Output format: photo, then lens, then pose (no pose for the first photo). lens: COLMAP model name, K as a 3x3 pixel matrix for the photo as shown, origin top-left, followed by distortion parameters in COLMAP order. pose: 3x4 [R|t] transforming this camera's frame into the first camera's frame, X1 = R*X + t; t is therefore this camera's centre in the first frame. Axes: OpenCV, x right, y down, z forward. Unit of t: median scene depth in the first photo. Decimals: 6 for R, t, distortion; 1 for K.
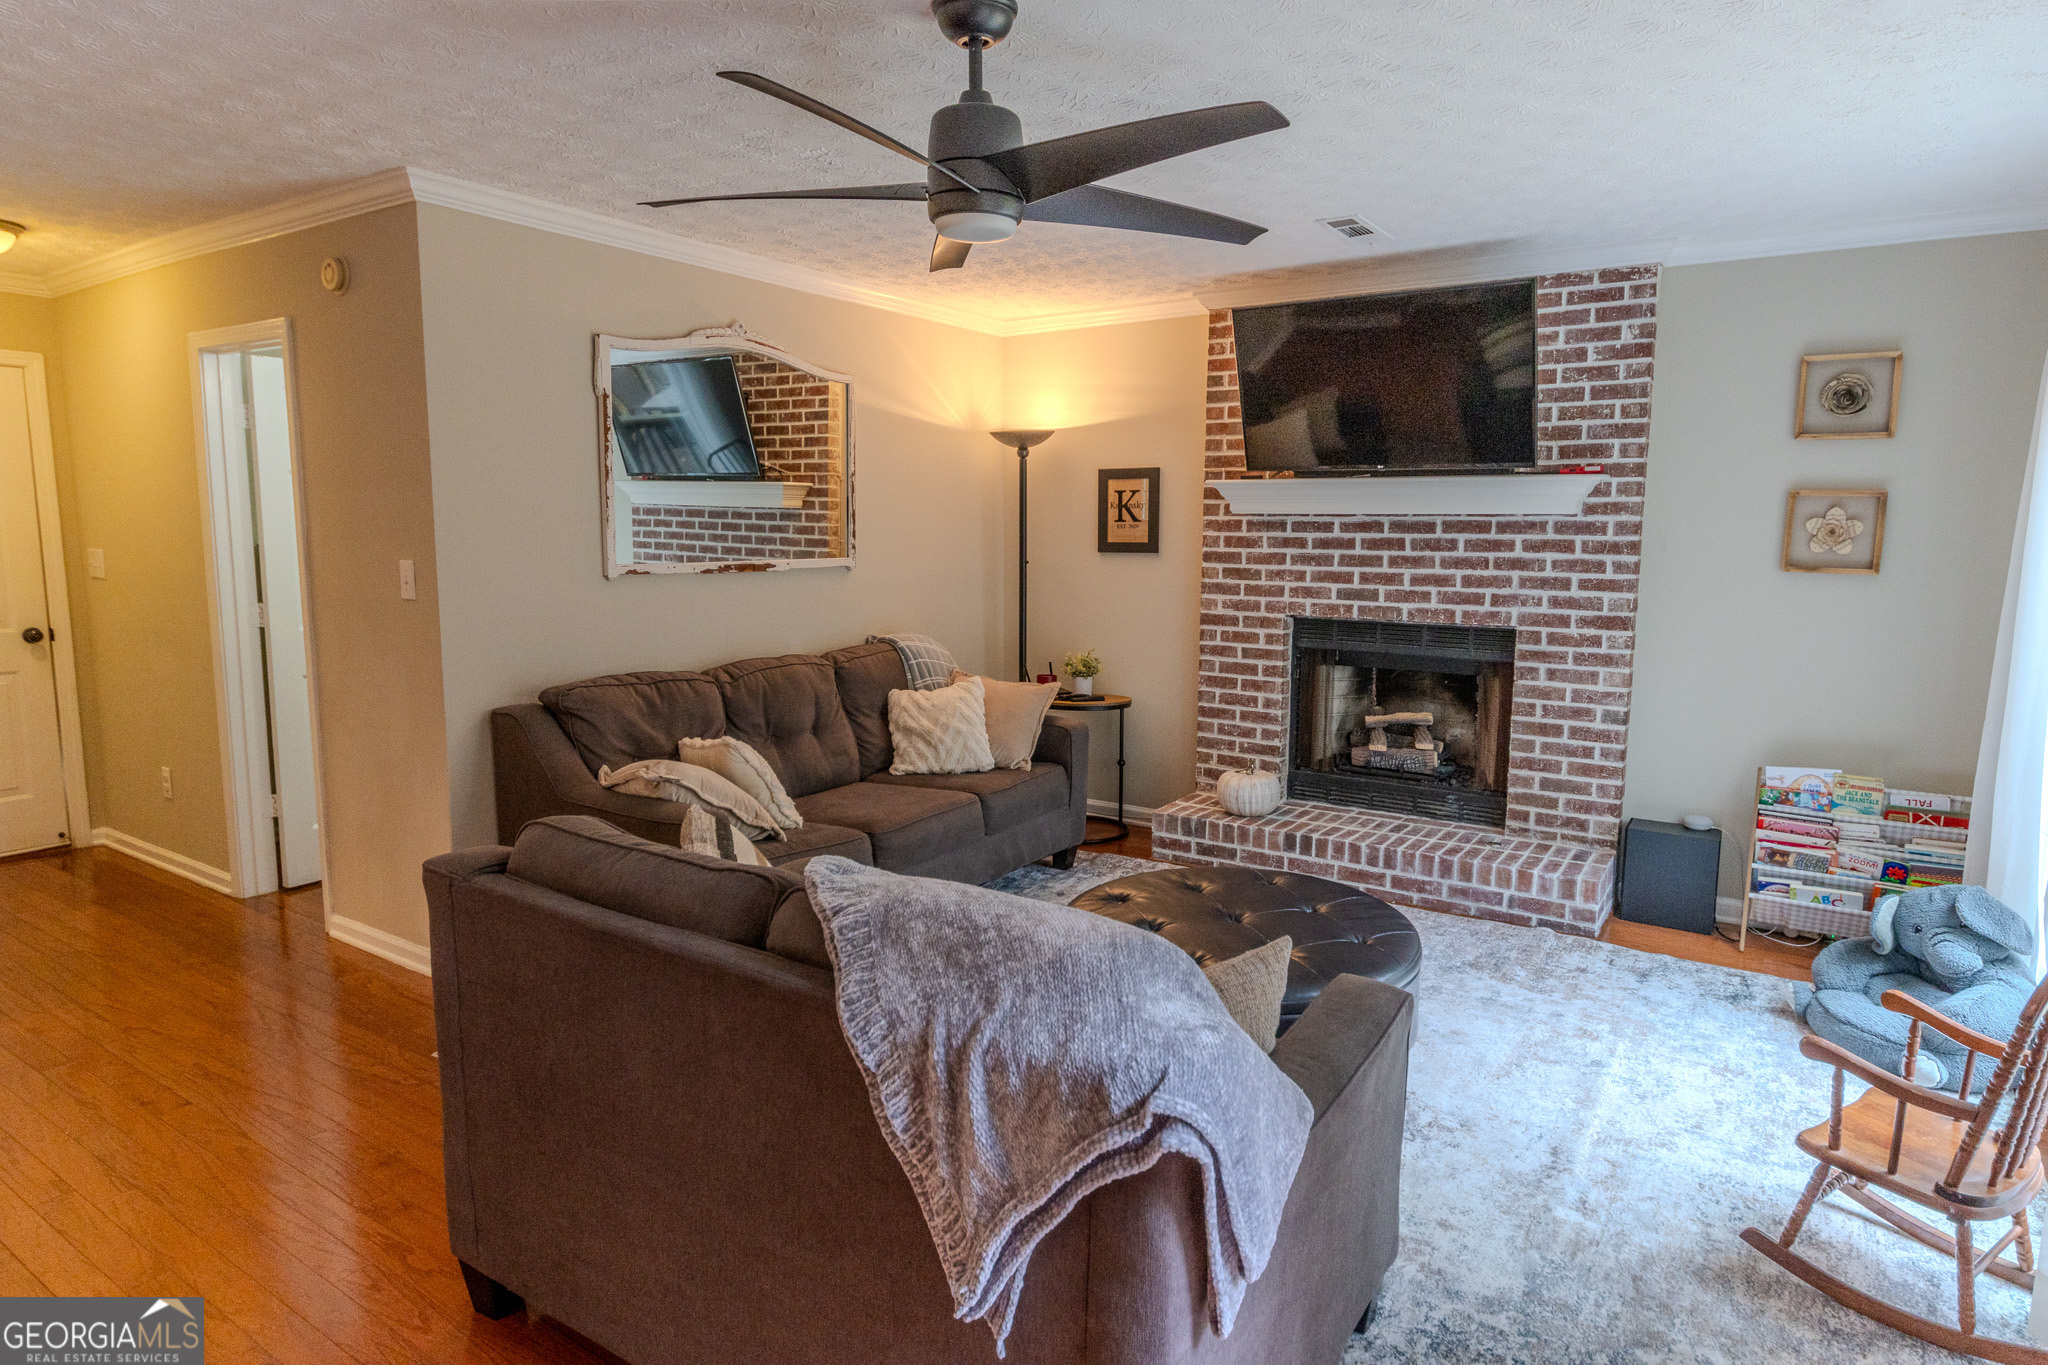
lens RADIAL K [[1159.0, 0, 1038.7], [0, 1159.0, 672.1], [0, 0, 1]] dist [0.013975, -0.013954]
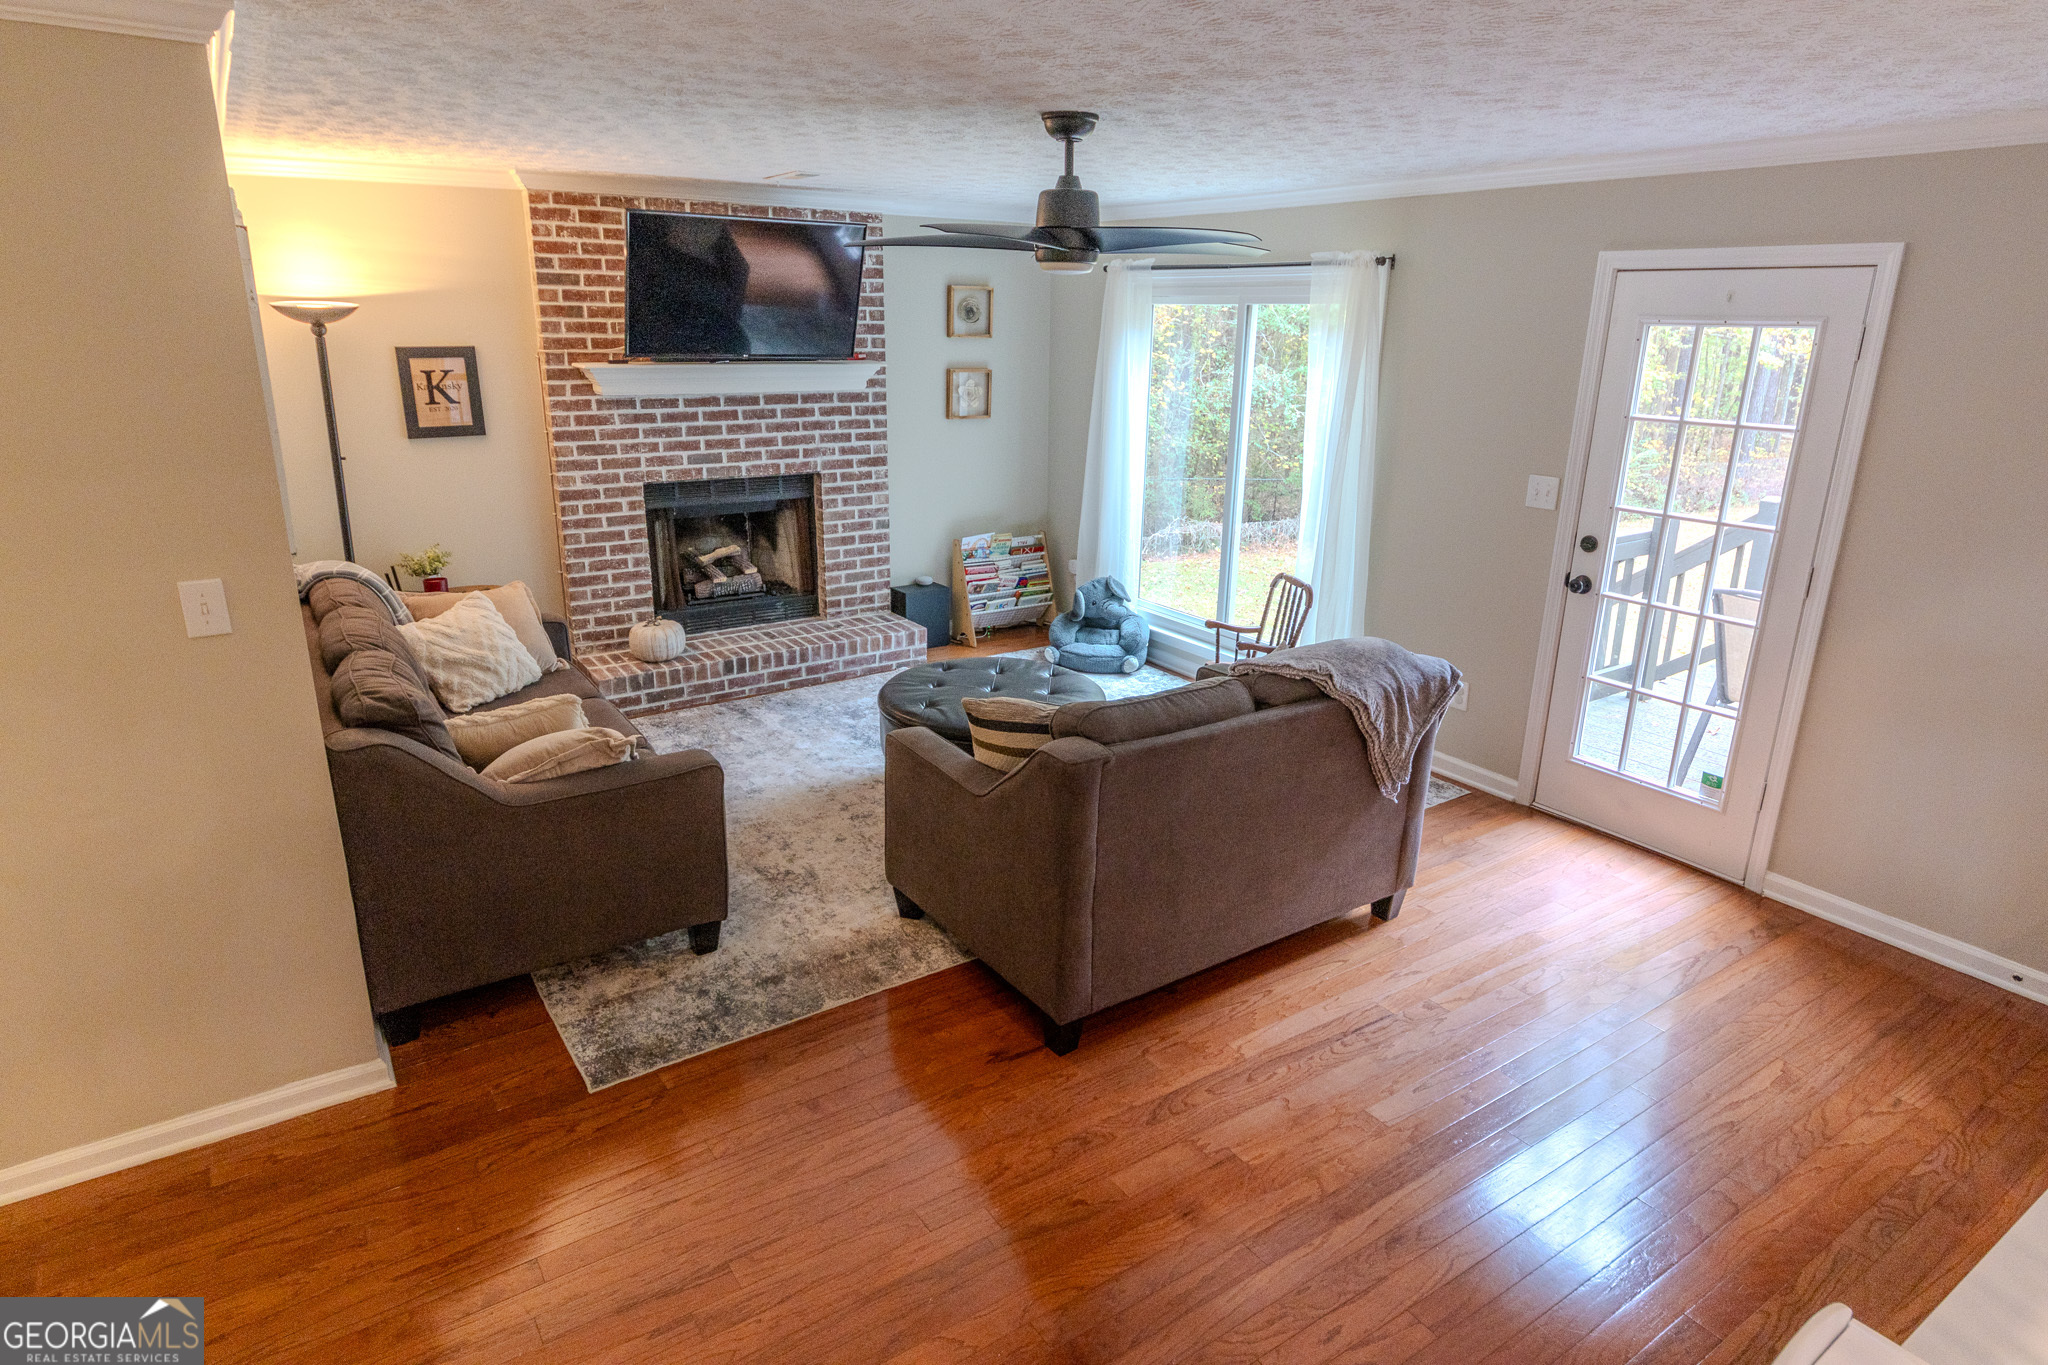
lens RADIAL K [[1159.0, 0, 1023.7], [0, 1159.0, 681.7], [0, 0, 1]] dist [0.013975, -0.013954]
pose [[0.380627, -0.283853, 0.880085, -0.757873], [0.105456, 0.958838, 0.263645, -0.132148], [-0.918696, -0.007540, 0.394894, 0.216593]]
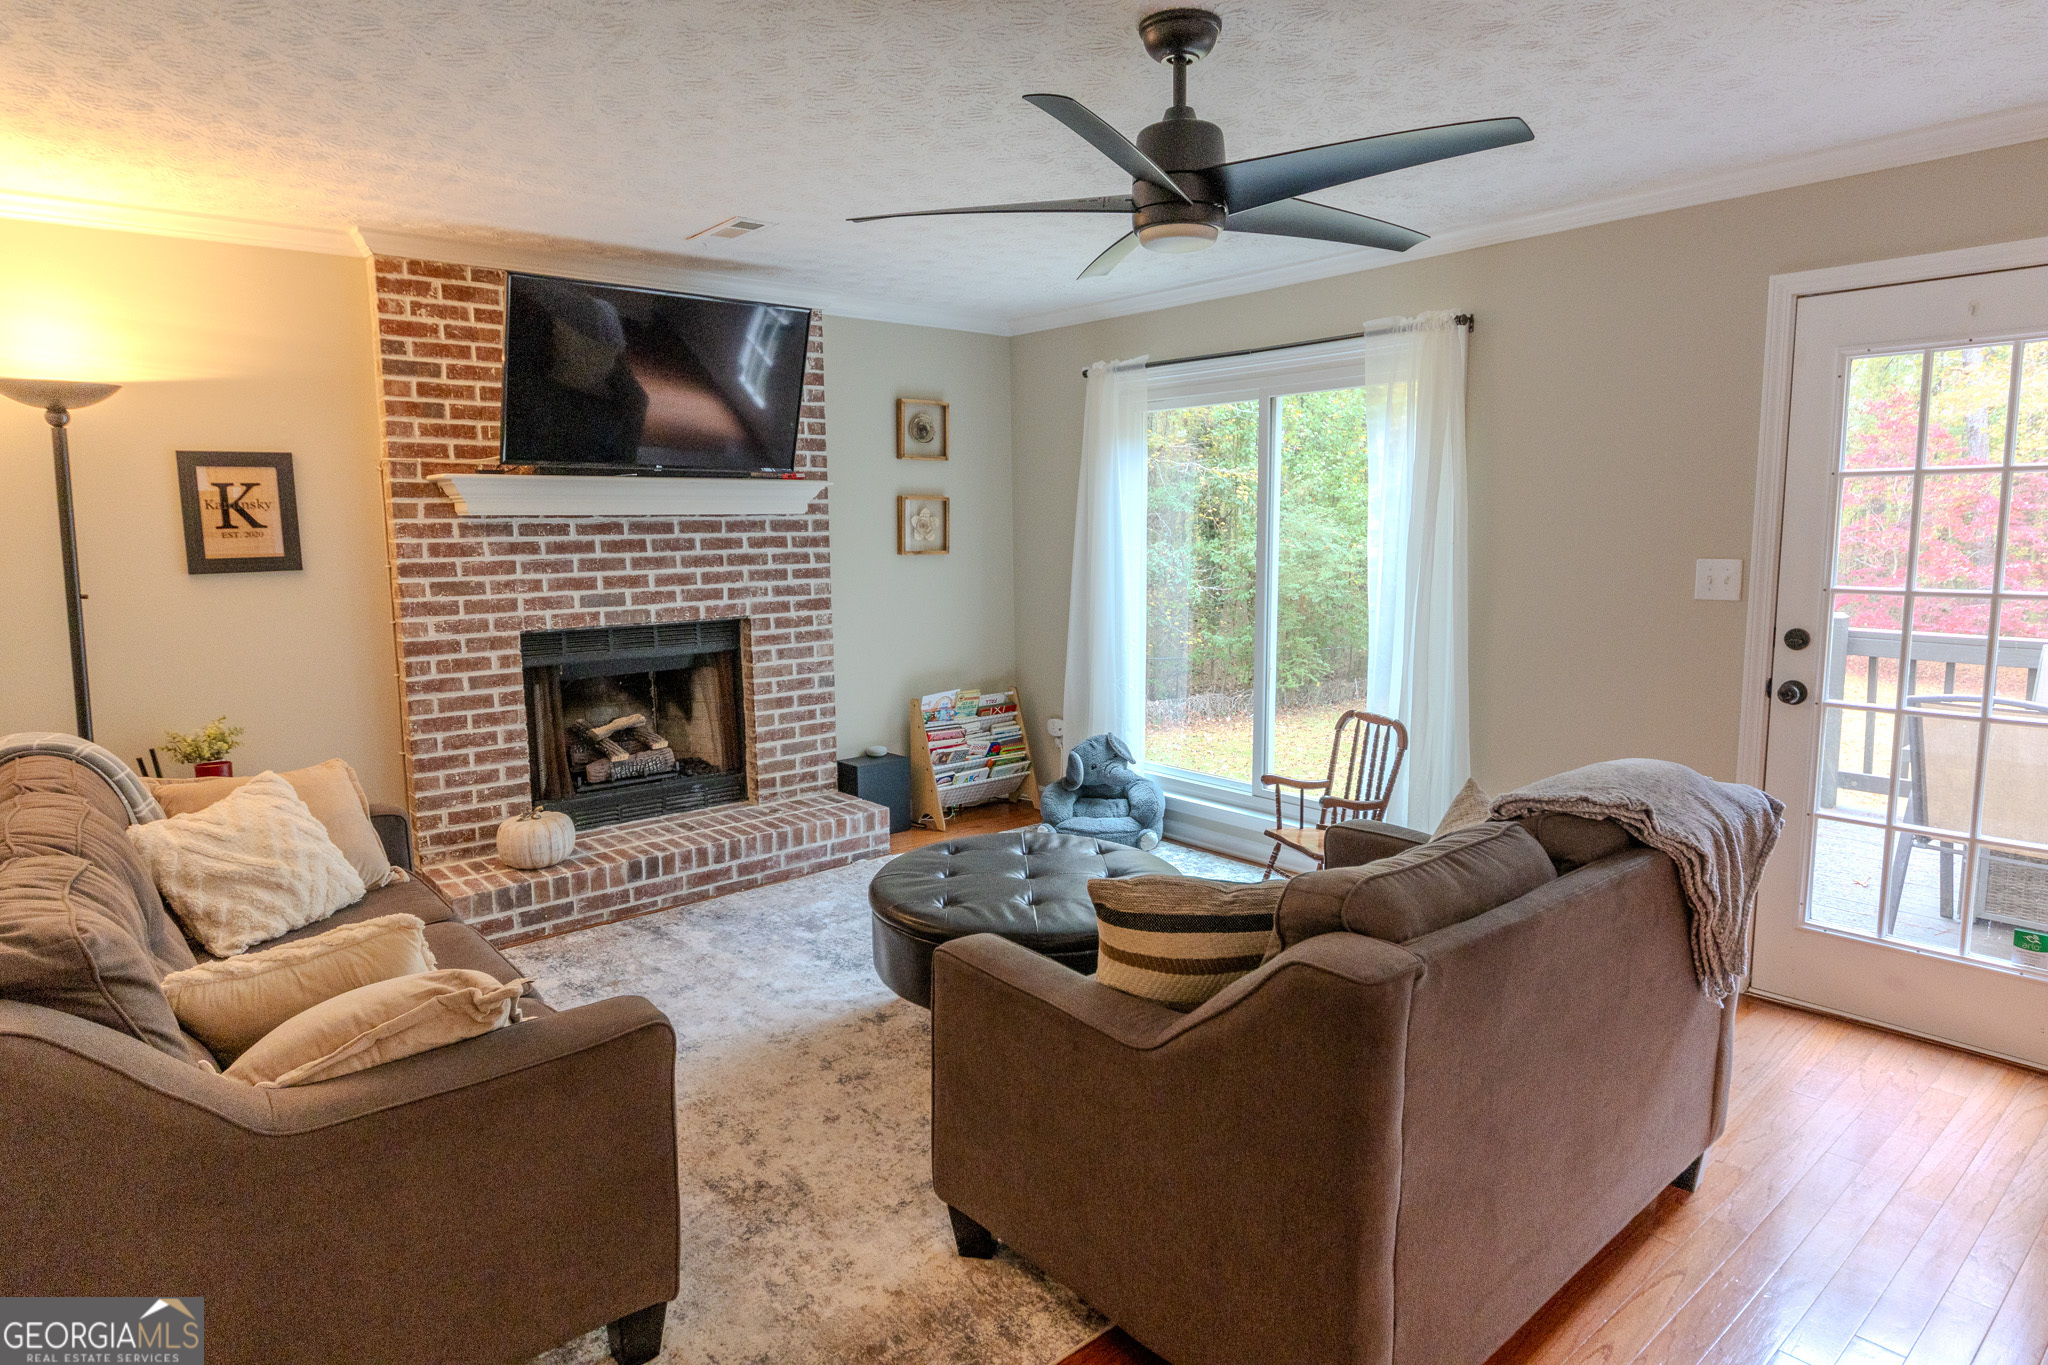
lens RADIAL K [[1159.0, 0, 1007.3], [0, 1159.0, 675.0], [0, 0, 1]] dist [0.013975, -0.013954]
pose [[0.283309, -0.137324, 0.949146, -0.552110], [0.135545, 0.985494, 0.102125, -0.060587], [-0.949402, 0.099719, 0.297813, 0.425296]]
